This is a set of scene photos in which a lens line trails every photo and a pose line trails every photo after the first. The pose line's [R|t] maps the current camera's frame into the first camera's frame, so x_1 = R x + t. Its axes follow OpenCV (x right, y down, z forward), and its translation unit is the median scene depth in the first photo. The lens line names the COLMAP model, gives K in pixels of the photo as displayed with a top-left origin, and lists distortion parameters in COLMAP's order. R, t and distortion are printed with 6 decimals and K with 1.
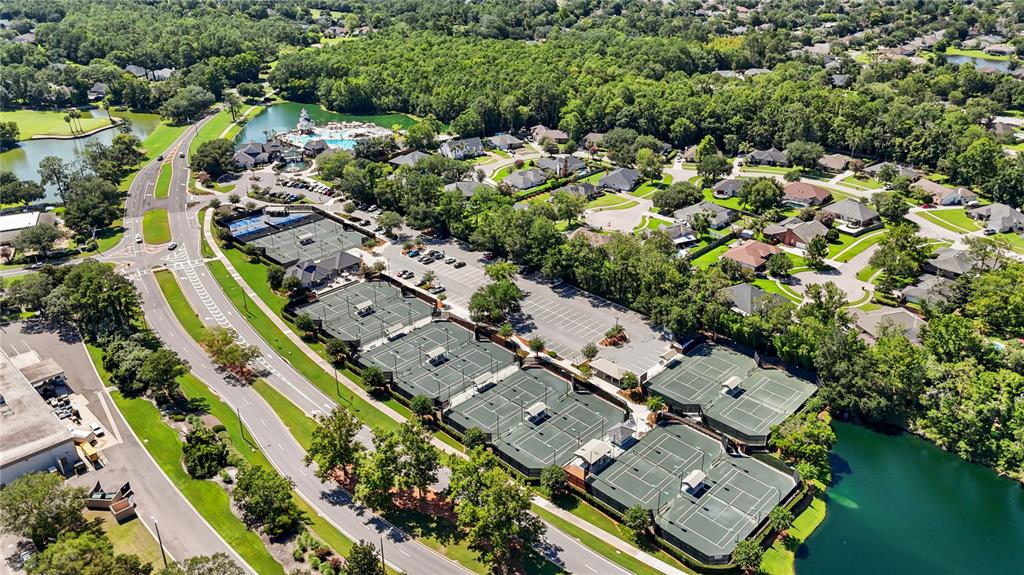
lens RADIAL K [[761.4, 0, 512.0], [0, 761.4, 287.5], [0, 0, 1]] dist [-0.003883, -0.006425]
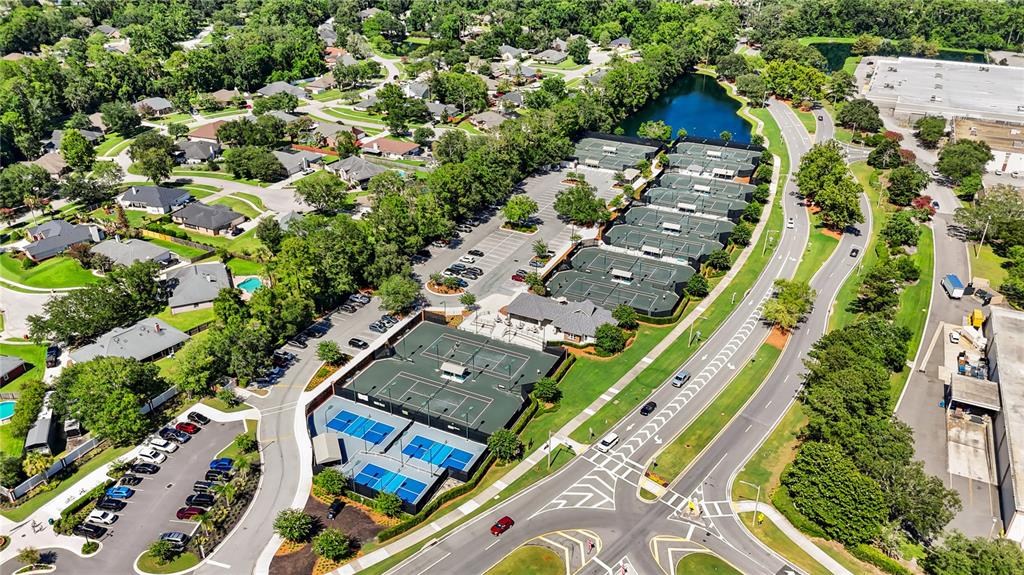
lens RADIAL K [[761.4, 0, 512.0], [0, 761.4, 287.5], [0, 0, 1]] dist [-0.003883, -0.006425]
pose [[-0.306445, -0.451897, 0.837783, -0.987548], [0.411150, 0.730955, 0.544665, -0.546595], [-0.858514, 0.511365, -0.038200, 1.252373]]
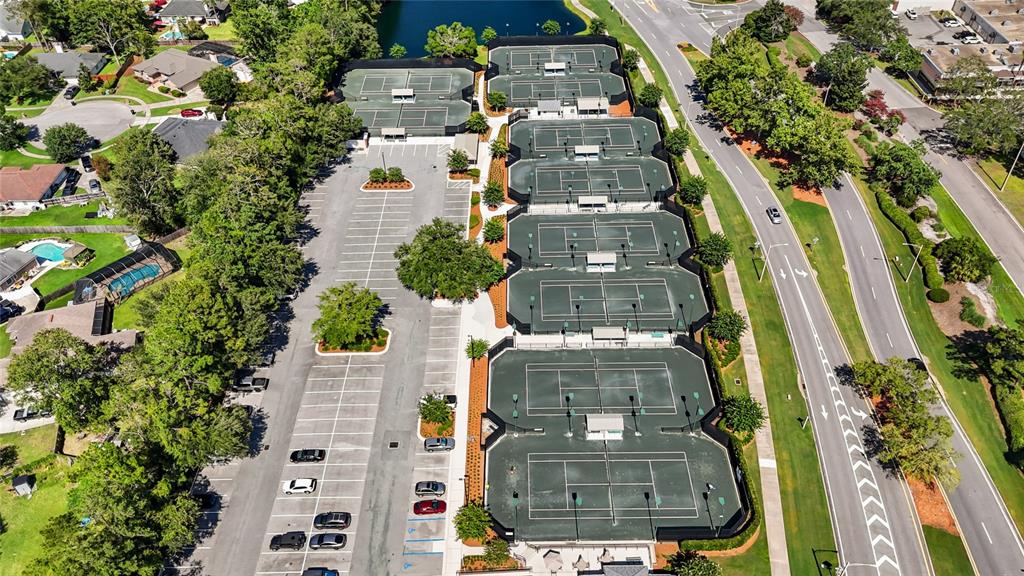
lens RADIAL K [[761.4, 0, 512.0], [0, 761.4, 288.0], [0, 0, 1]] dist [-0.003883, -0.006425]
pose [[-0.701901, -0.479651, 0.526564, -0.398759], [0.307962, 0.462236, 0.831563, -0.472296], [-0.642257, 0.745837, -0.176730, 1.151894]]
